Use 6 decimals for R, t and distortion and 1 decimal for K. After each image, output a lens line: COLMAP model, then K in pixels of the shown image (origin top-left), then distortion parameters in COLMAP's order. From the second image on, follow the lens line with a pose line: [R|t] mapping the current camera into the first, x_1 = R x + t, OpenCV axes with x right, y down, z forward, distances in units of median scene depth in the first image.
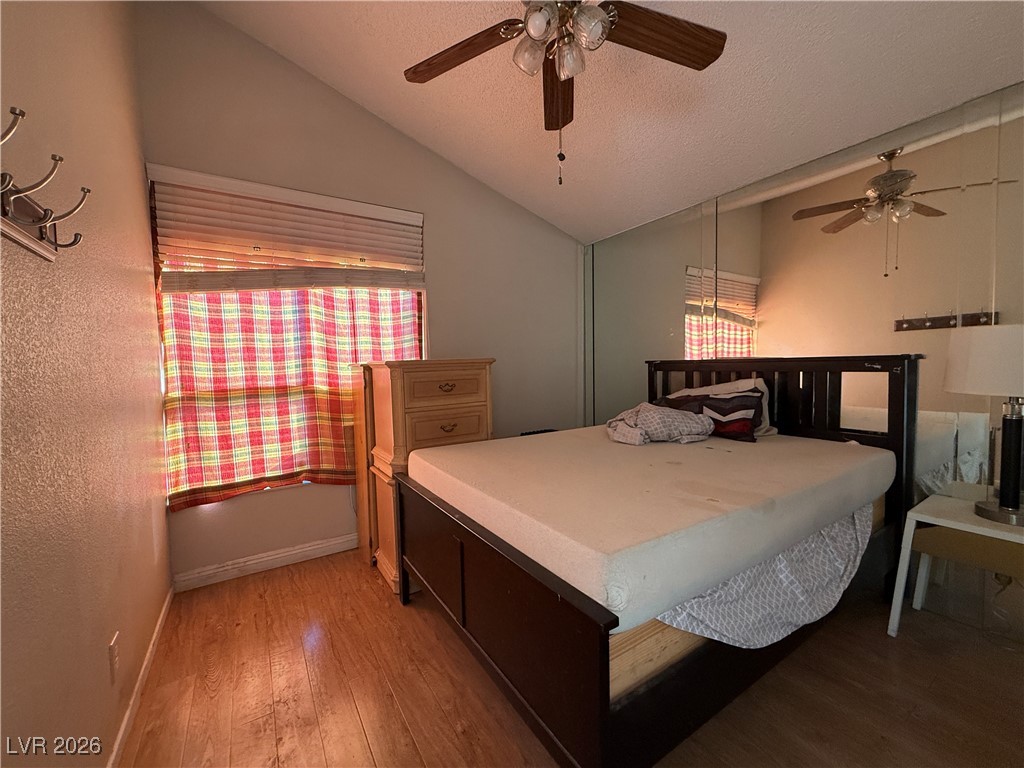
lens RADIAL K [[410.1, 0, 512.7], [0, 410.1, 384.8], [0, 0, 1]] dist [0.003203, -0.000108]
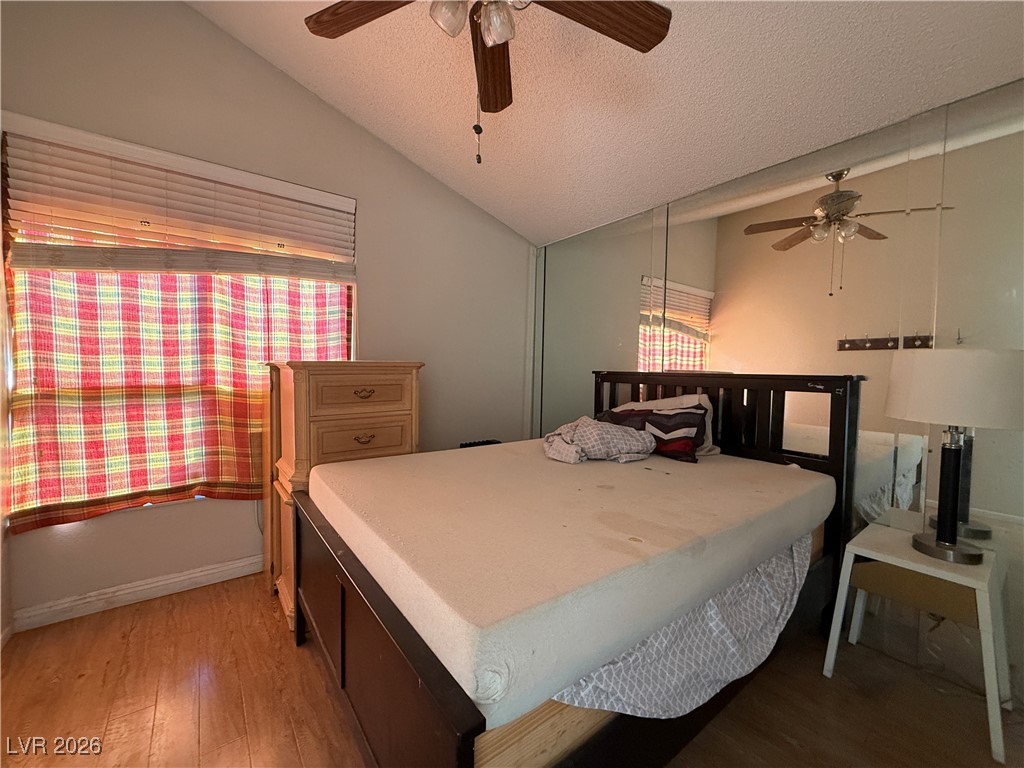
lens RADIAL K [[410.1, 0, 513.1], [0, 410.1, 384.7], [0, 0, 1]] dist [0.003203, -0.000108]
pose [[0.996058, 0.034382, 0.081773, 0.085033], [-0.033531, 0.999369, -0.011755, -0.012443], [-0.082125, 0.008967, 0.996582, 0.092844]]
